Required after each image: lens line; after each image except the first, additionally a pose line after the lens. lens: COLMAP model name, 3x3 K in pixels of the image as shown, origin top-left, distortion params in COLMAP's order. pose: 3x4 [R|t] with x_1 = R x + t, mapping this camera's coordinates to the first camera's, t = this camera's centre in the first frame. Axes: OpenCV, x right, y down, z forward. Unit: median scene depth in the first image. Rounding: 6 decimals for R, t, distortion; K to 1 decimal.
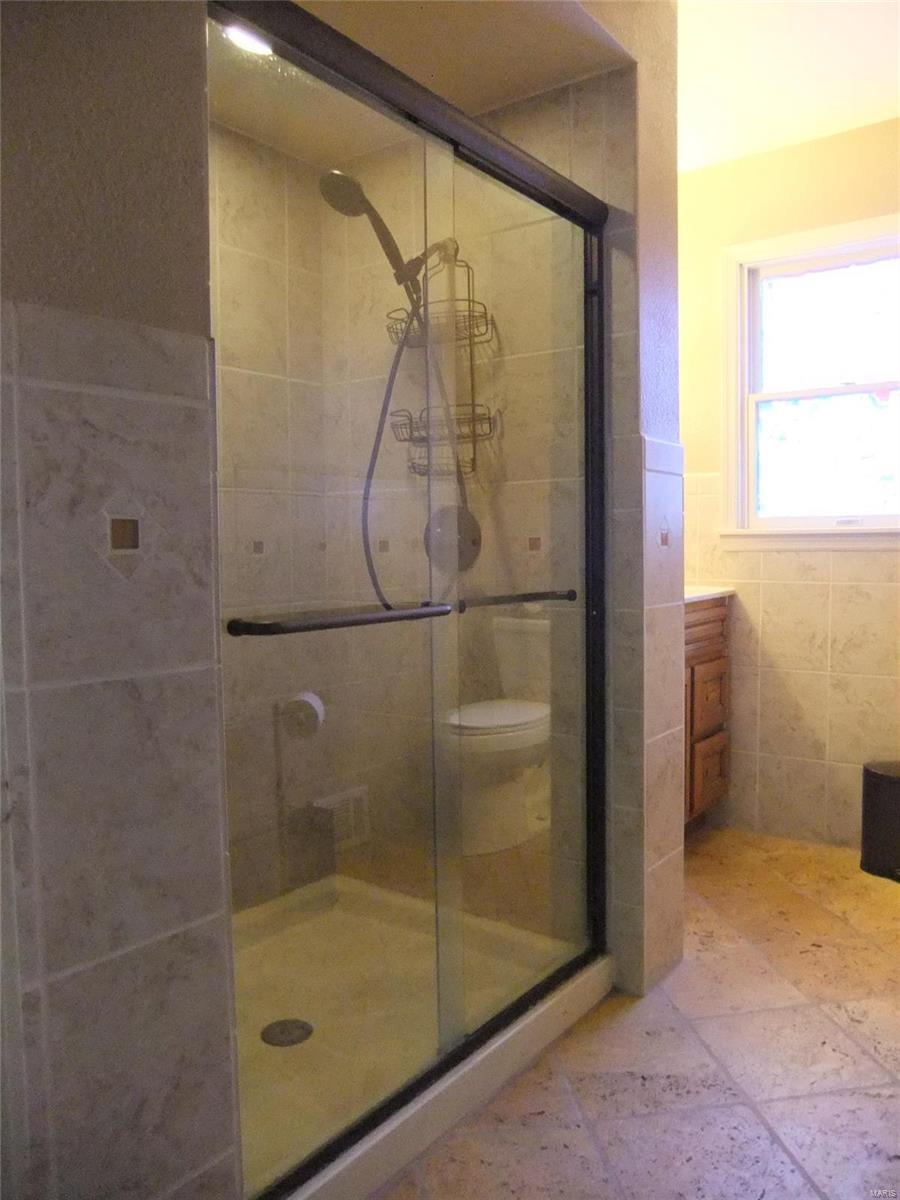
lens RADIAL K [[926.4, 0, 450.0], [0, 926.4, 600.0], [0, 0, 1]] dist [-0.071709, 0.035244]
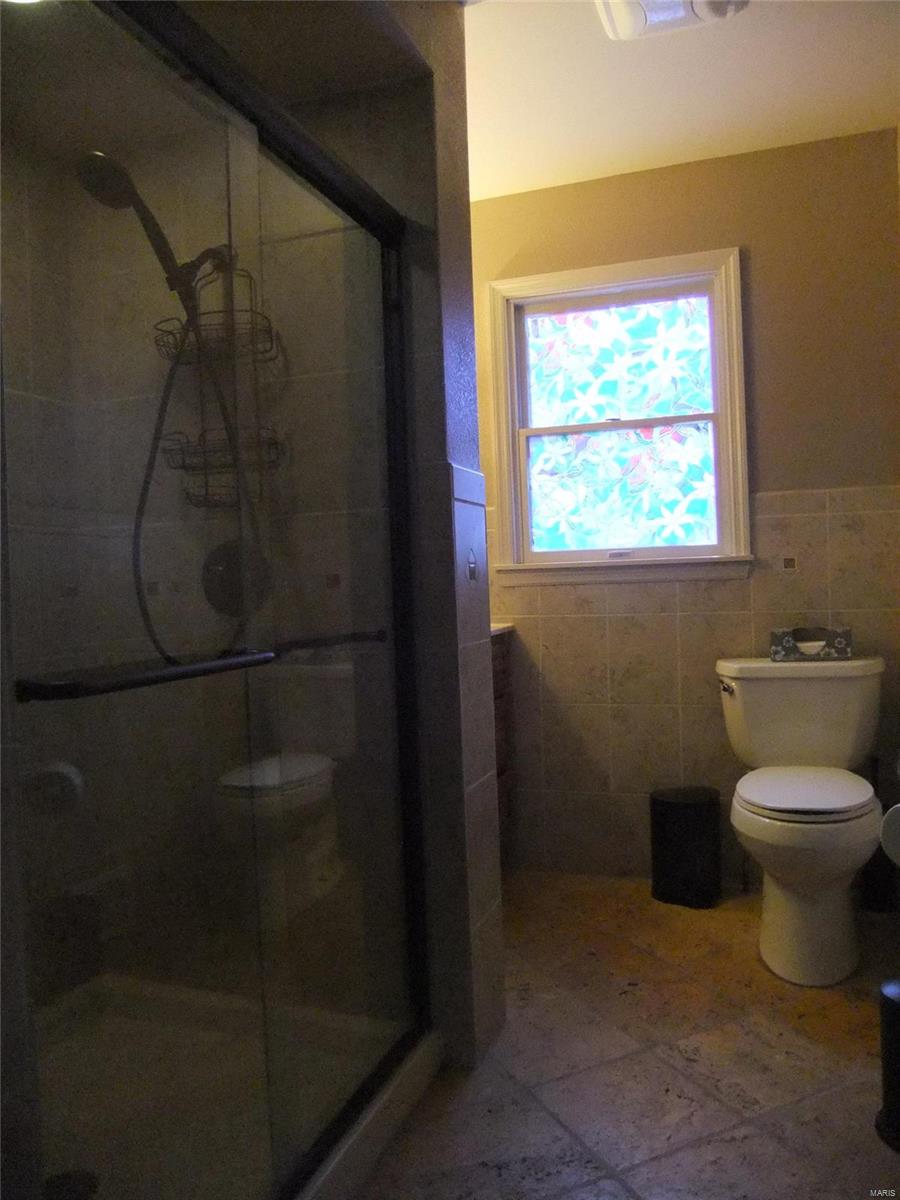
lens RADIAL K [[926.4, 0, 450.0], [0, 926.4, 600.0], [0, 0, 1]] dist [-0.071709, 0.035244]
pose [[0.956660, -0.026690, 0.289980, -0.061023], [0.040385, 0.998328, -0.041345, -0.000003], [-0.288392, 0.051264, 0.956139, 0.098731]]
